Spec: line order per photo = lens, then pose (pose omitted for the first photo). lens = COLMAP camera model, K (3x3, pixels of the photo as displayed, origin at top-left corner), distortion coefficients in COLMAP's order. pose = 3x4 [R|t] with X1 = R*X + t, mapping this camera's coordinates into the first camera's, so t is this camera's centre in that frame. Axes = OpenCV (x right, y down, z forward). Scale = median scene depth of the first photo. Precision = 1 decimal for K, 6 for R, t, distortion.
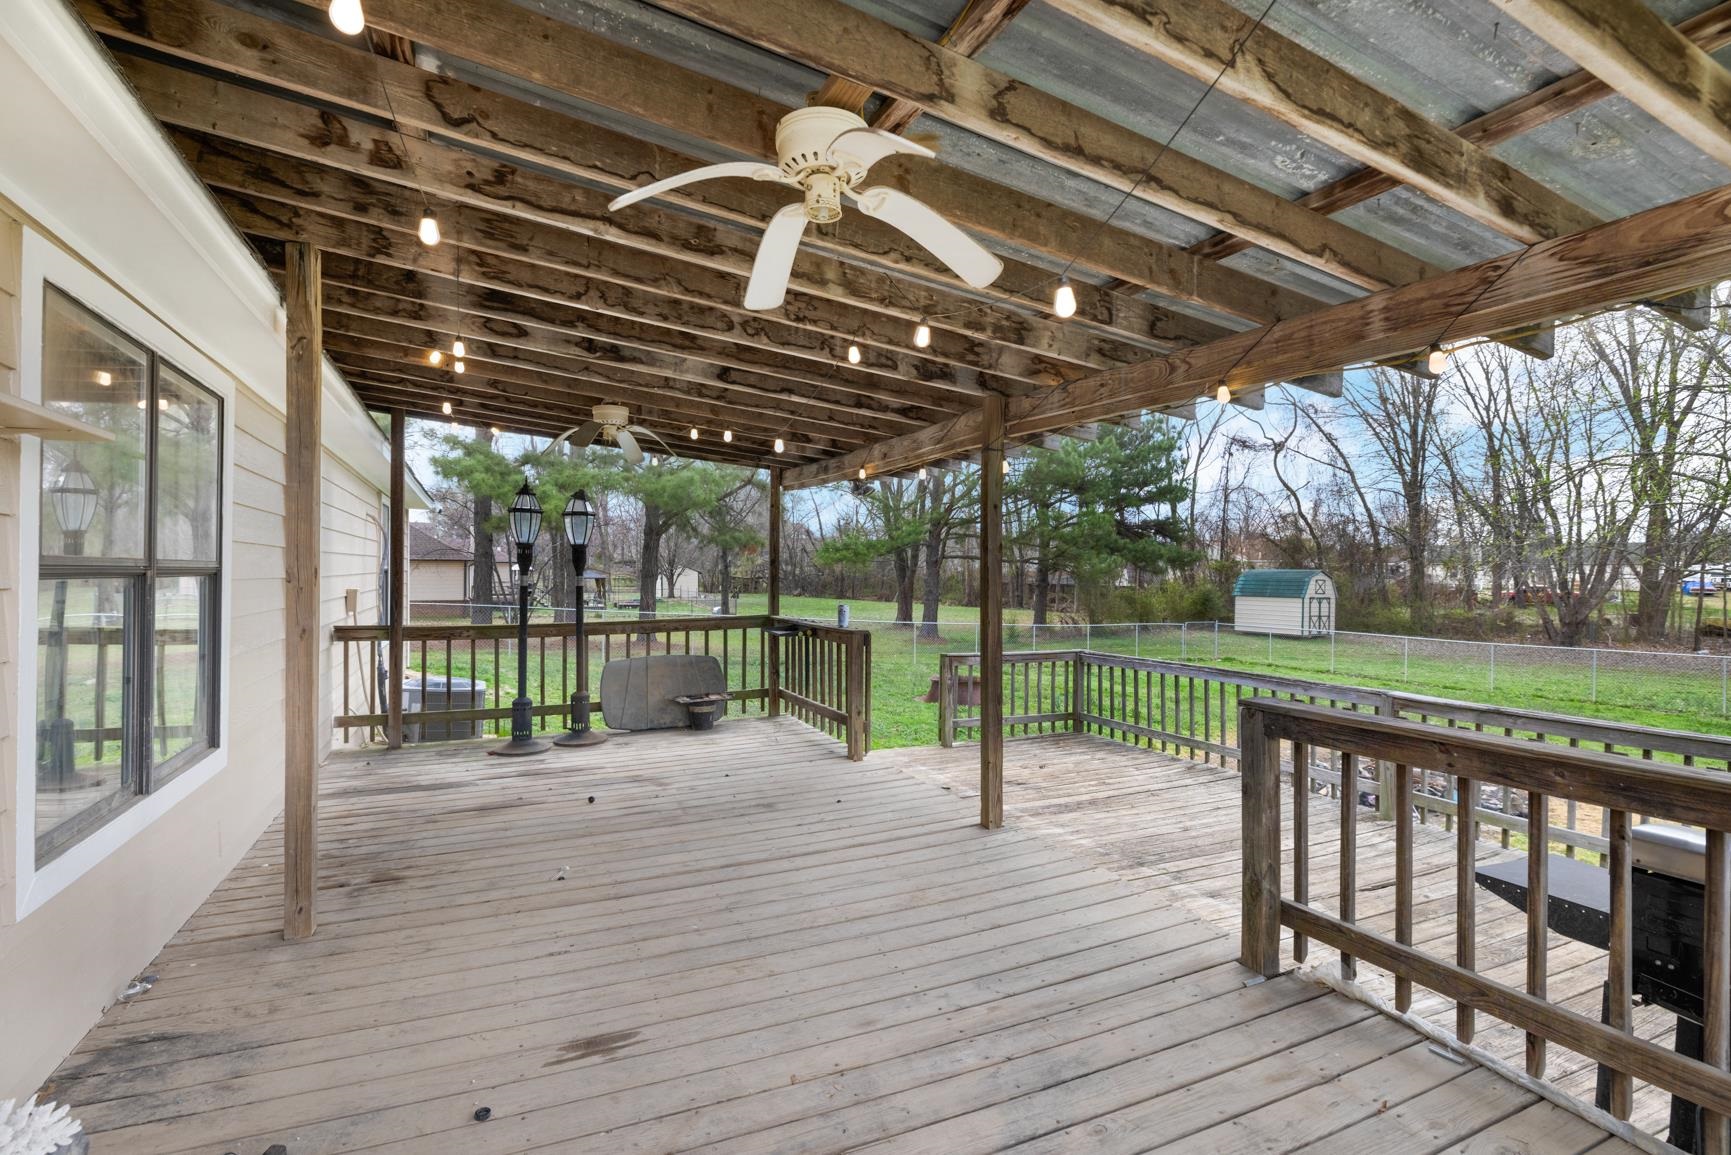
lens RADIAL K [[810.9, 0, 865.5], [0, 810.9, 577.5], [0, 0, 1]] dist [-0.004476, 0.000921]
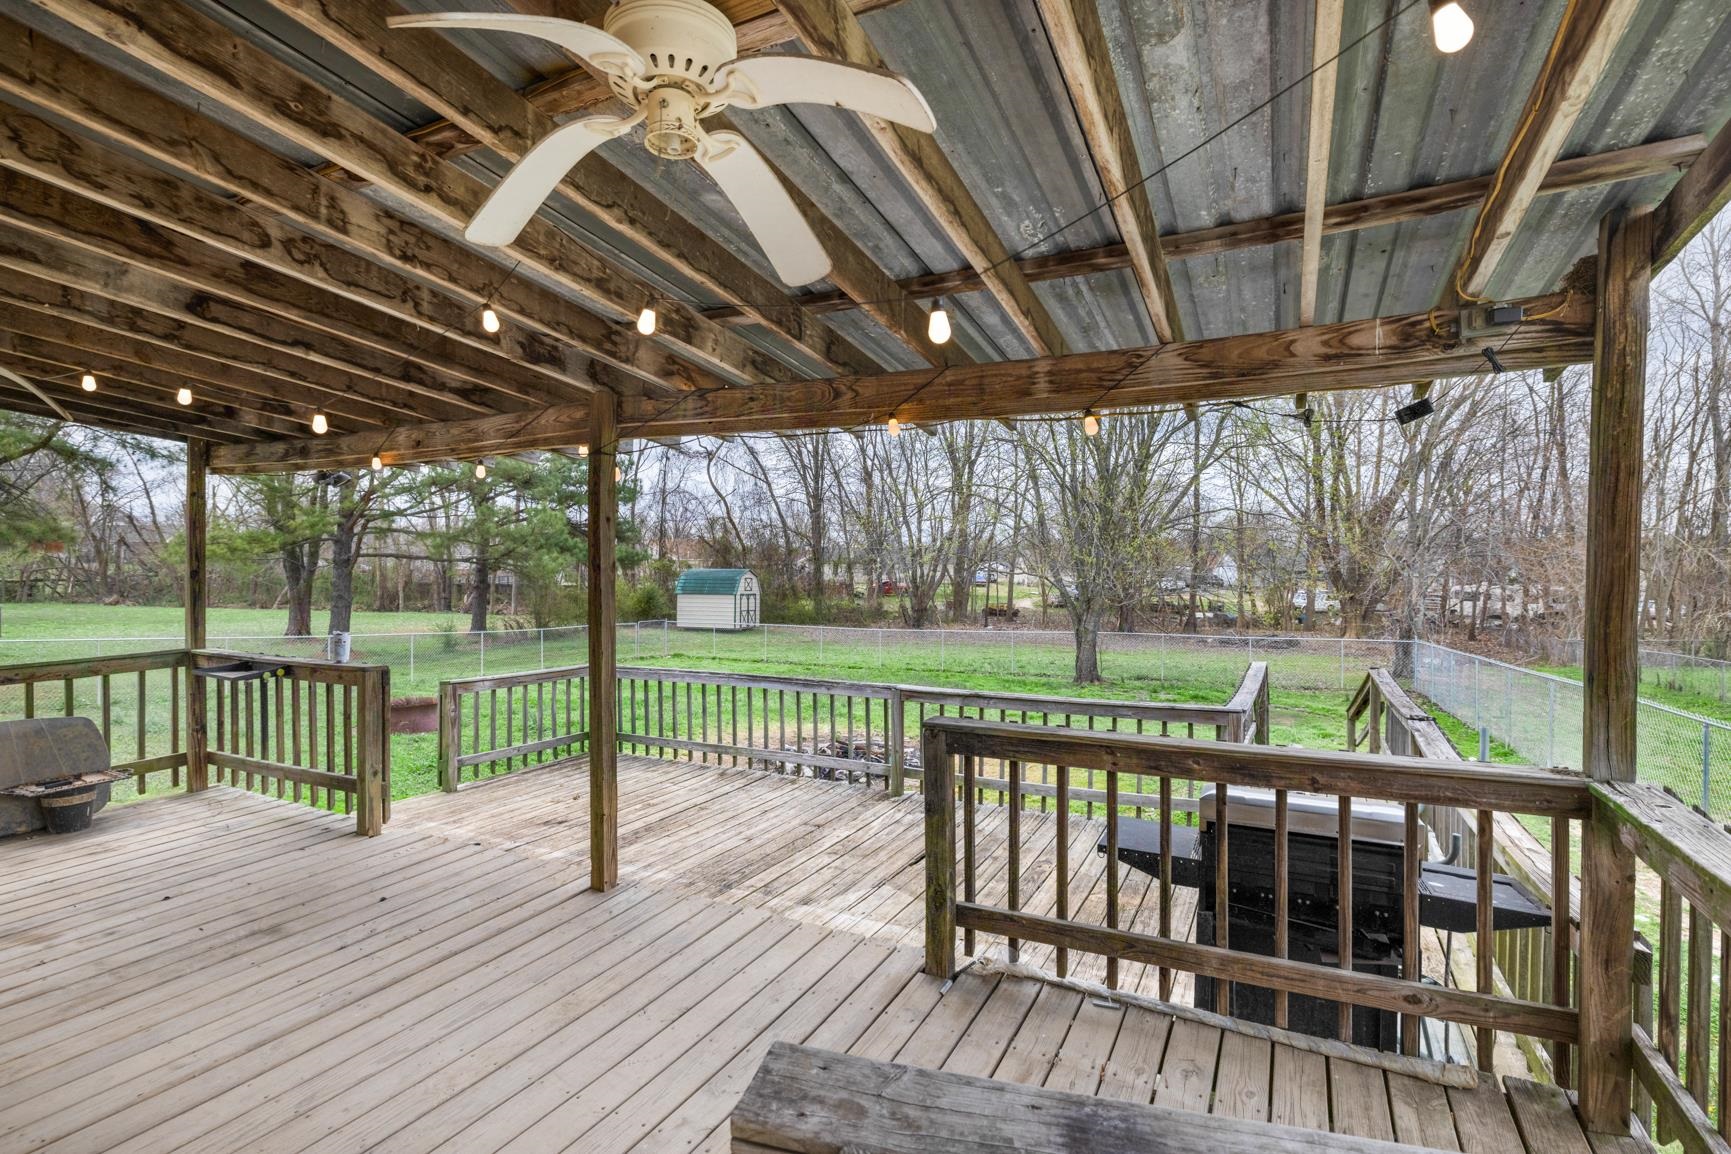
lens RADIAL K [[823.6, 0, 865.5], [0, 823.6, 577.0], [0, 0, 1]] dist [-0.004373, 0.001124]
pose [[0.790198, -0.006573, 0.612816, -0.097250], [0.006067, 0.999977, 0.002902, -0.015796], [-0.612821, 0.001425, 0.790220, 0.079987]]
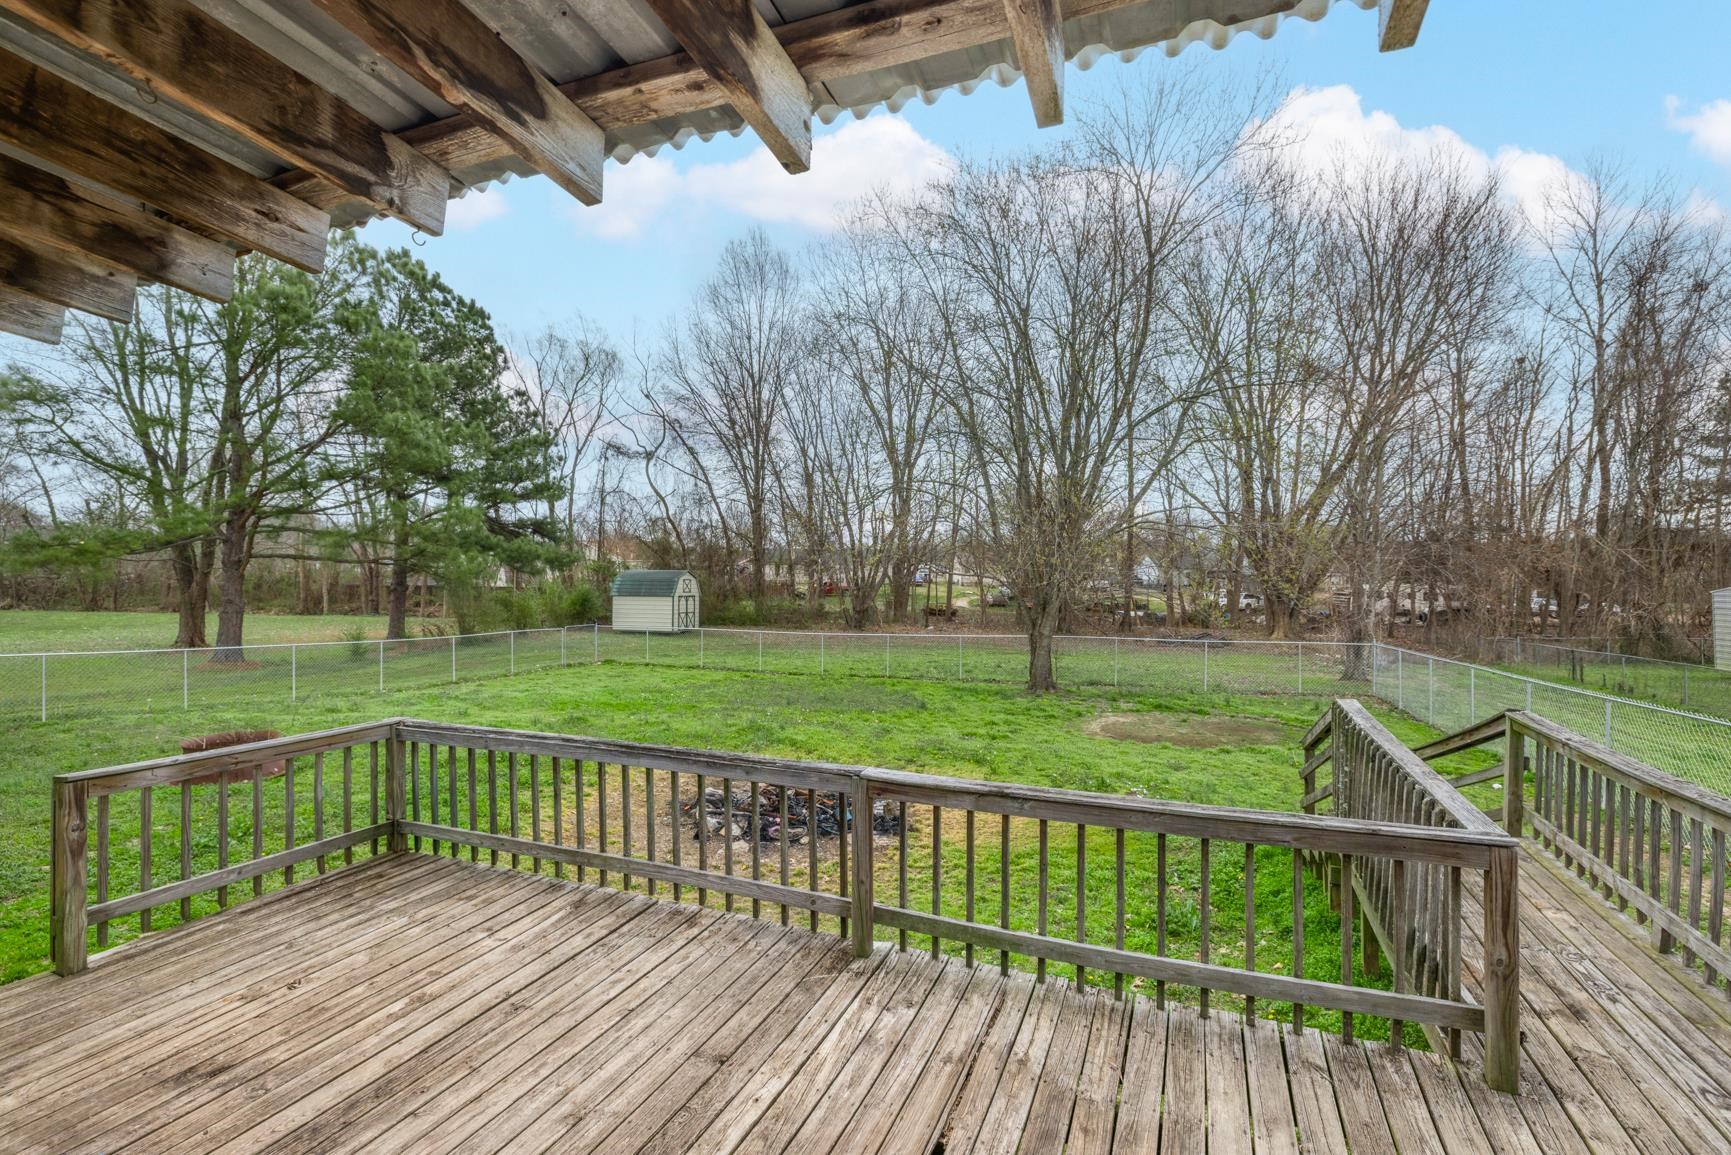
lens RADIAL K [[810.9, 0, 865.5], [0, 810.9, 577.5], [0, 0, 1]] dist [-0.004476, 0.000921]
pose [[0.743773, -0.008212, 0.668381, 0.160497], [0.008083, 0.999962, 0.003291, -0.023884], [-0.668383, 0.002955, 0.743812, 0.413956]]
